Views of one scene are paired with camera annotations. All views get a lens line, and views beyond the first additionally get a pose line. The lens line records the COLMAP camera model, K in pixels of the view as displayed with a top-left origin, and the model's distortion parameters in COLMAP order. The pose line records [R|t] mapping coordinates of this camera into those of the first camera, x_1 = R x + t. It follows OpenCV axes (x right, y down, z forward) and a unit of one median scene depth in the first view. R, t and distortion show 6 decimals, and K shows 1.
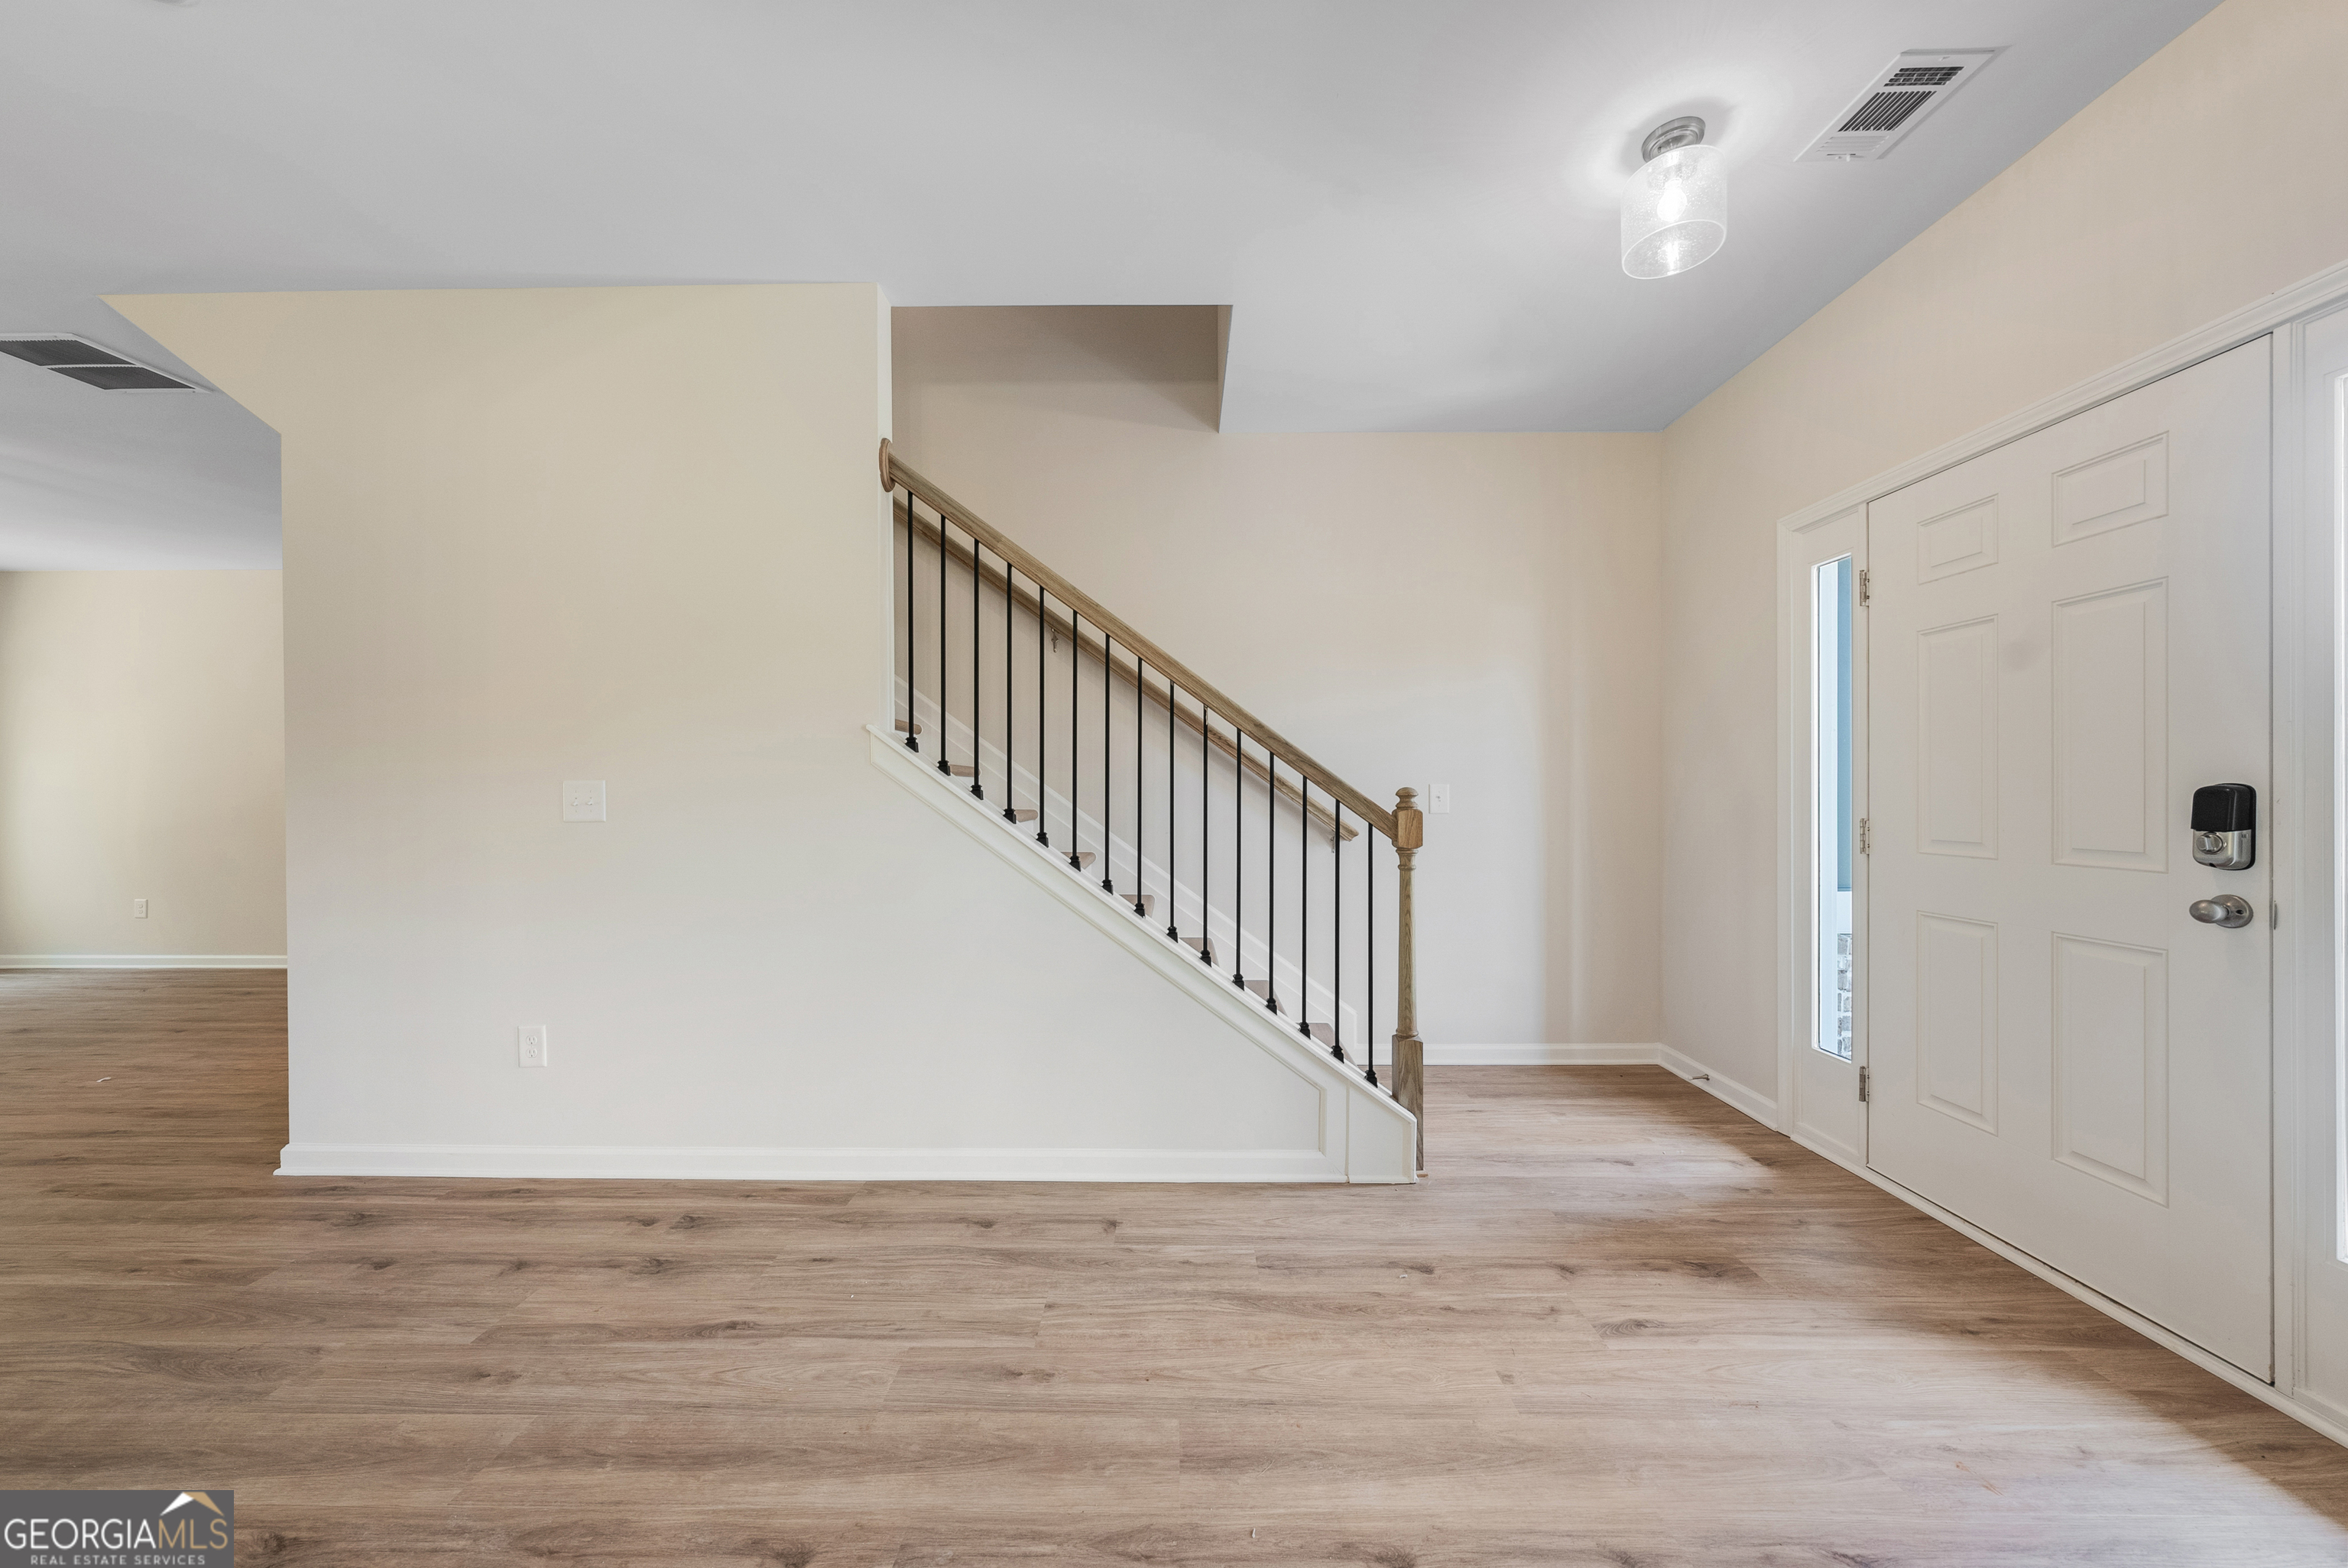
lens RADIAL K [[810.8, 0, 1174.6], [0, 810.8, 789.5], [0, 0, 1]] dist [0.002763, 0.000462]
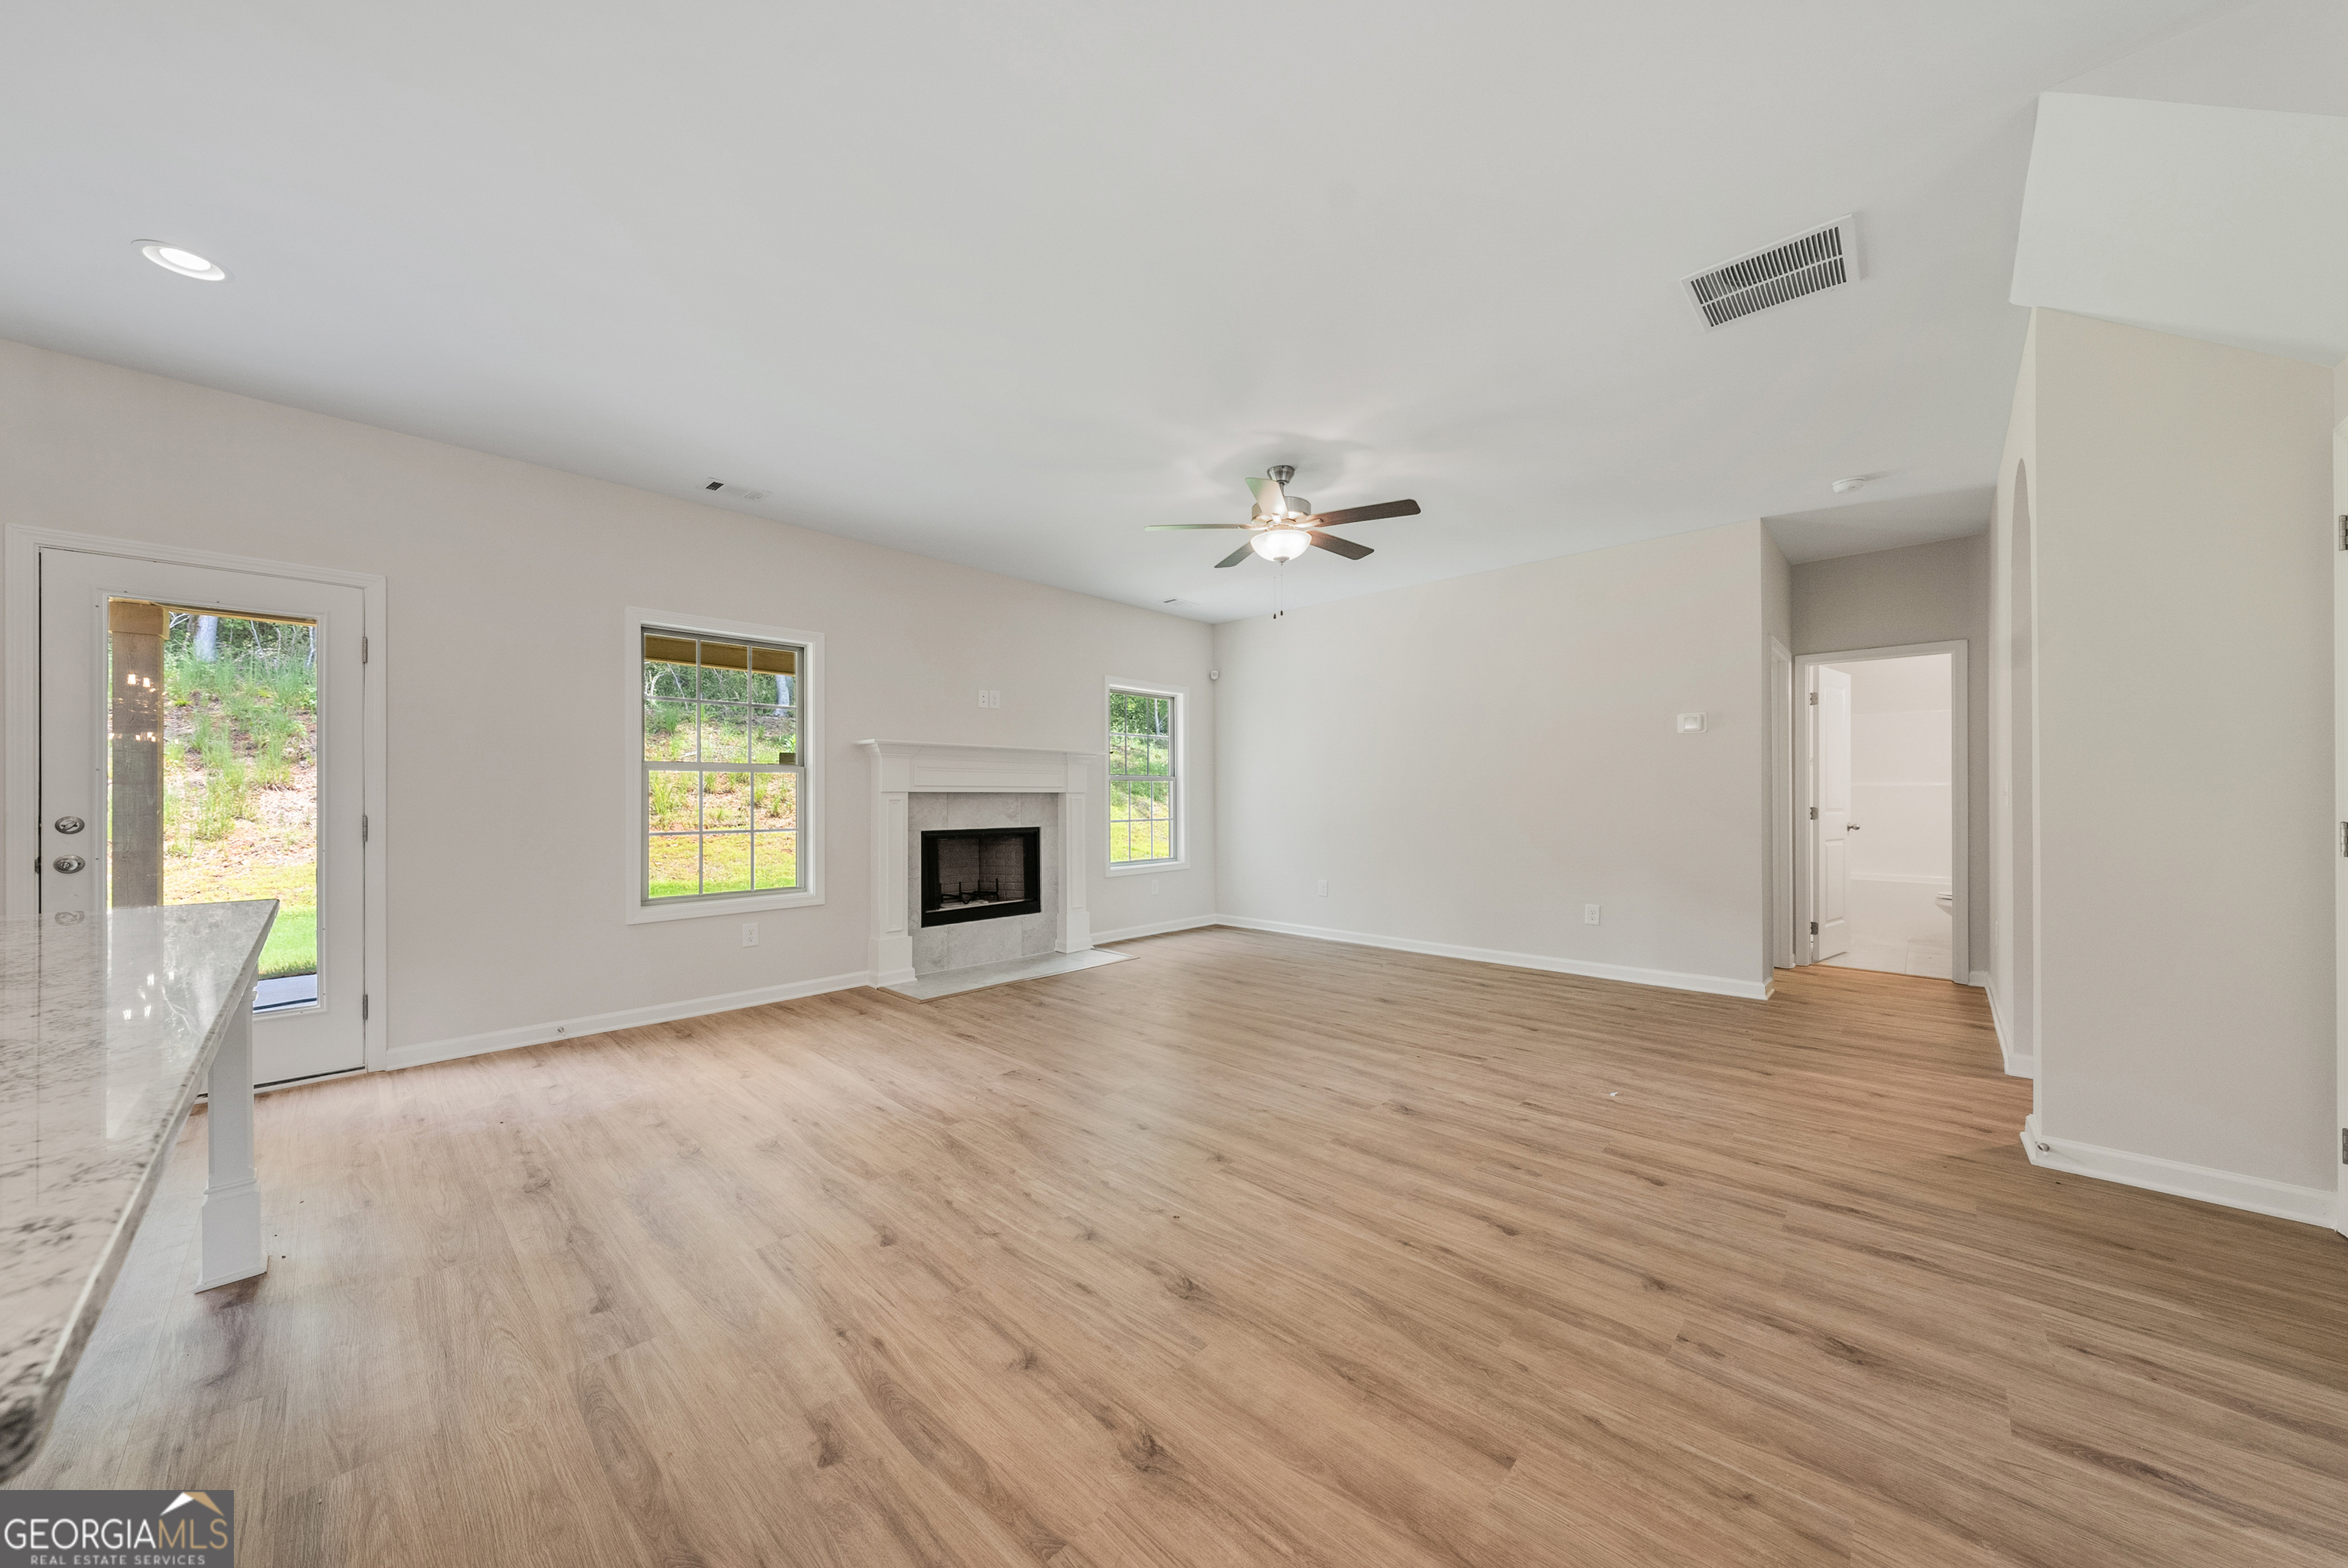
lens RADIAL K [[810.8, 0, 1165.8], [0, 810.8, 790.3], [0, 0, 1]] dist [0.002763, 0.000462]
pose [[0.736528, -0.003504, -0.676397, -1.288508], [0.000500, 0.999989, -0.004635, 0.014970], [0.676406, 0.003076, 0.736522, -0.036668]]
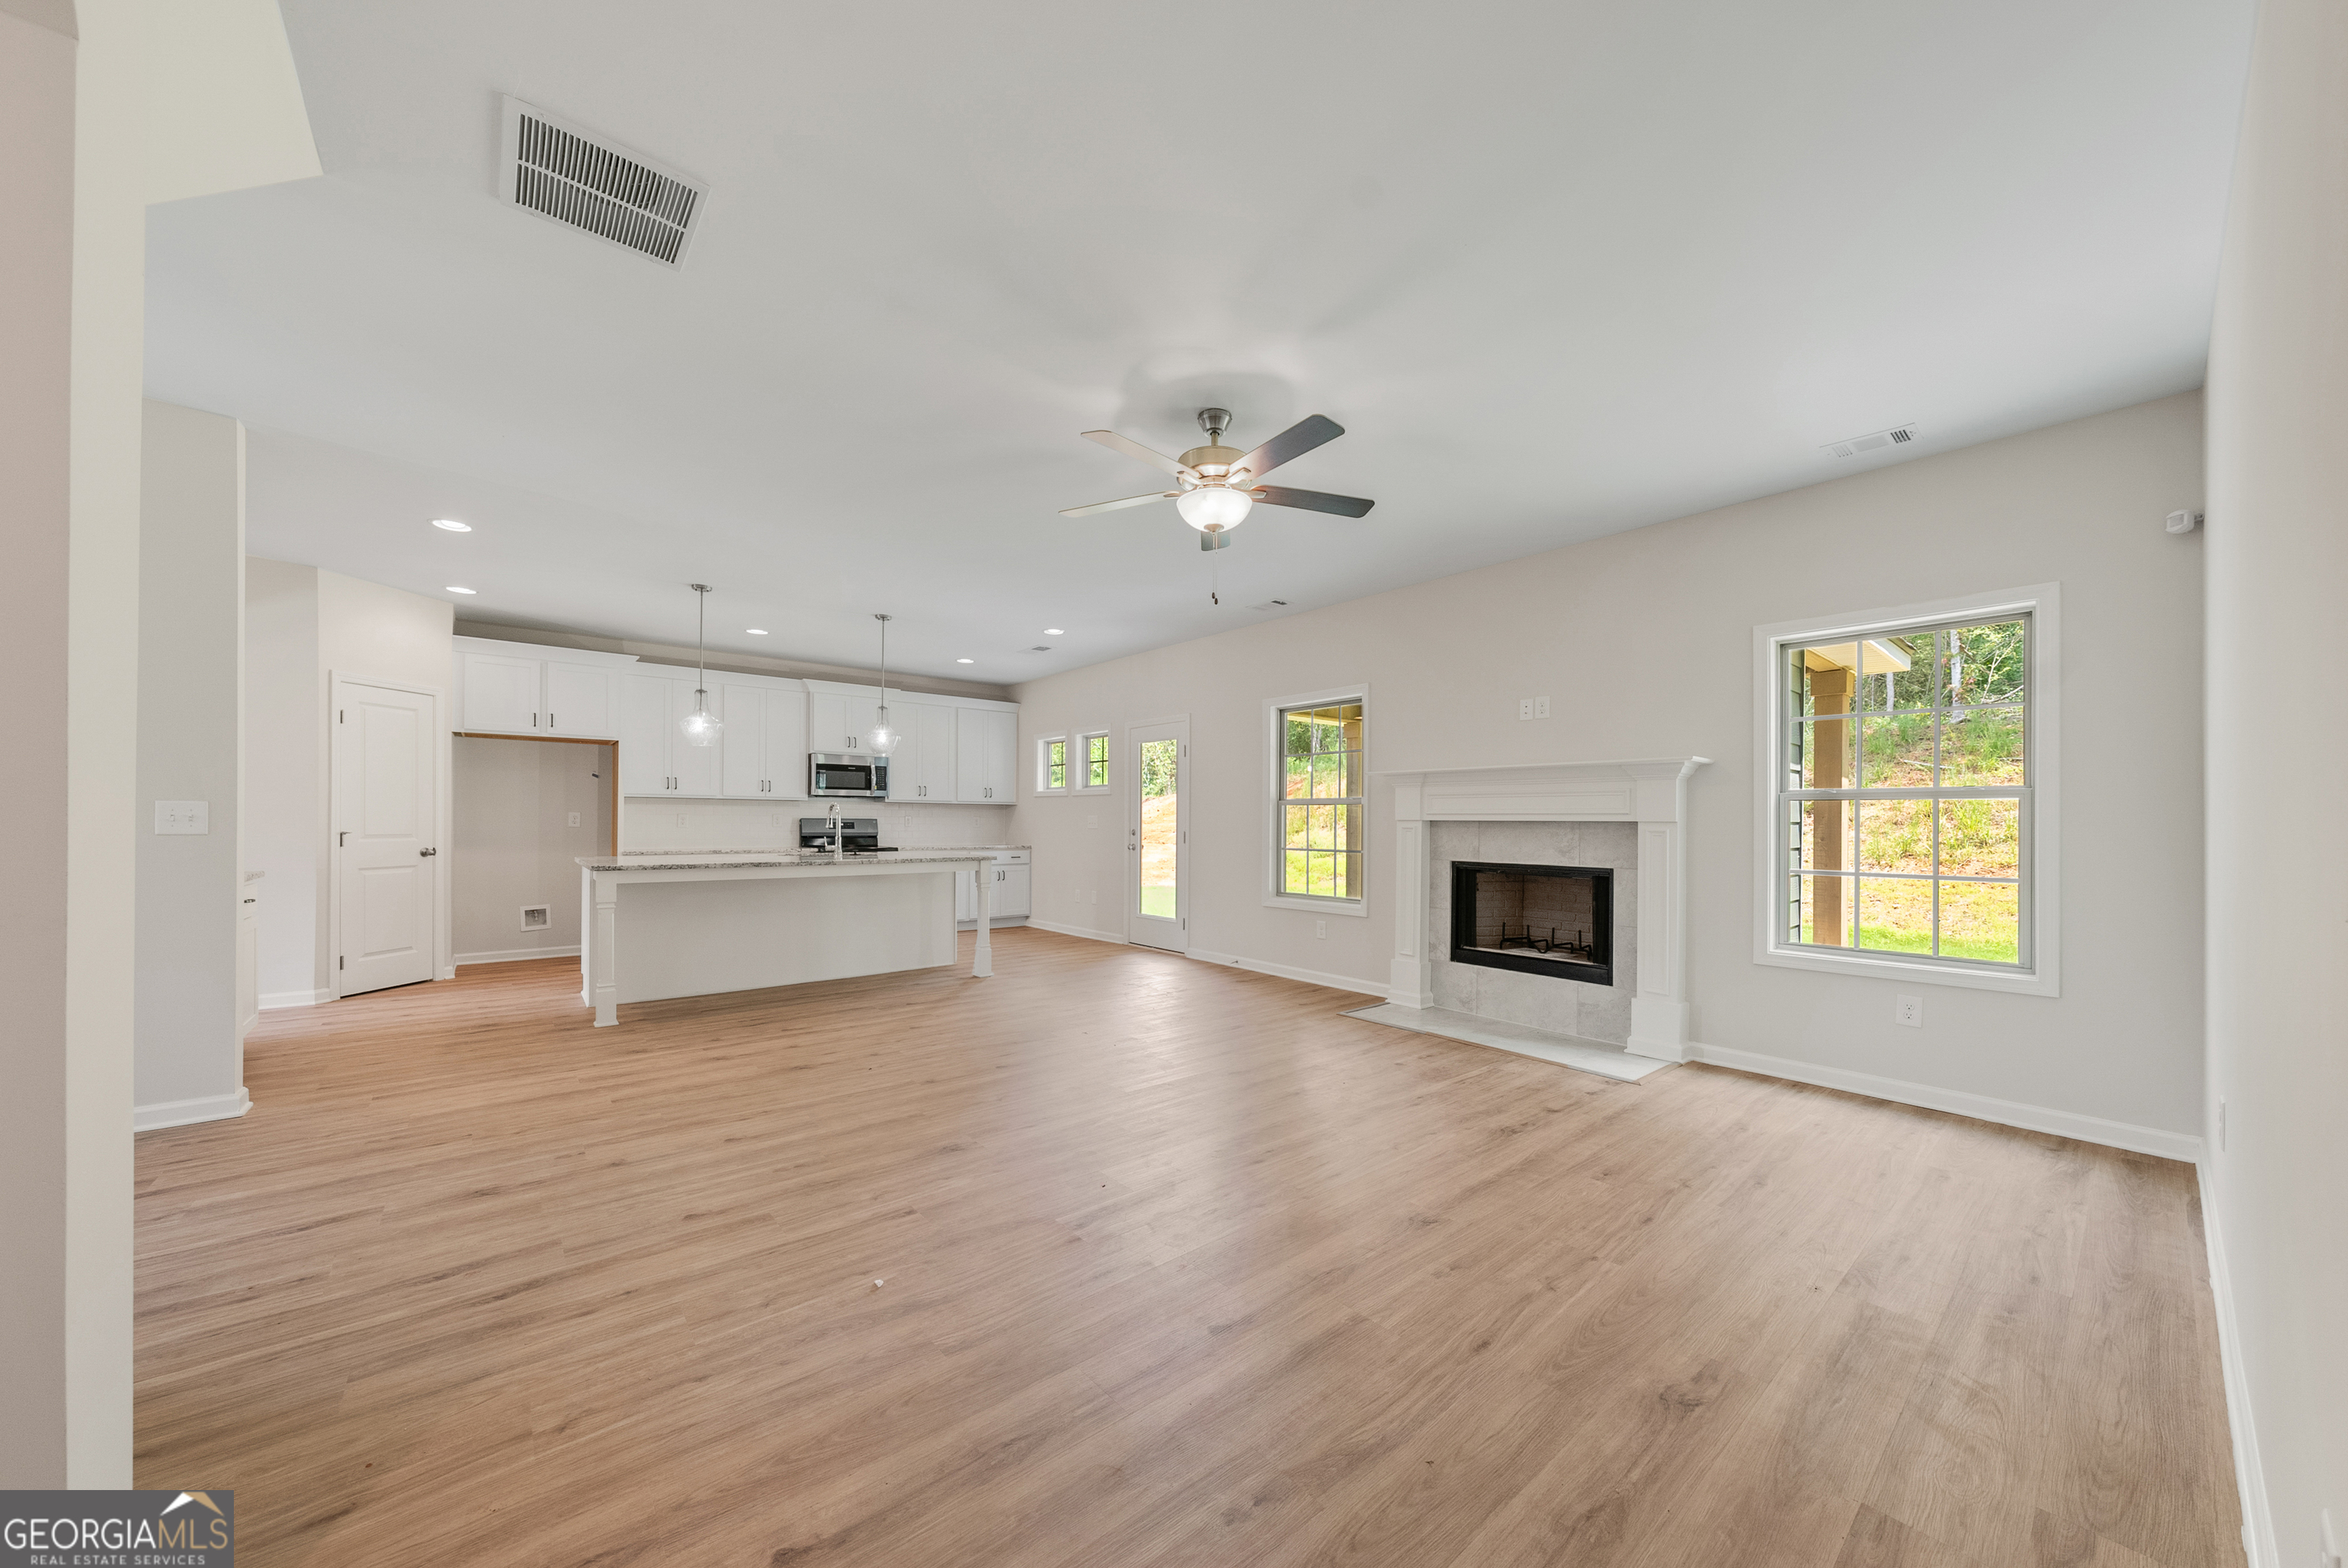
lens RADIAL K [[810.8, 0, 1162.4], [0, 810.8, 820.0], [0, 0, 1]] dist [0.002763, 0.000462]
pose [[-0.759950, -0.002535, -0.649976, -1.309960], [-0.003057, 0.999995, -0.000327, 0.010977], [0.649974, 0.001739, -0.759954, 1.945235]]
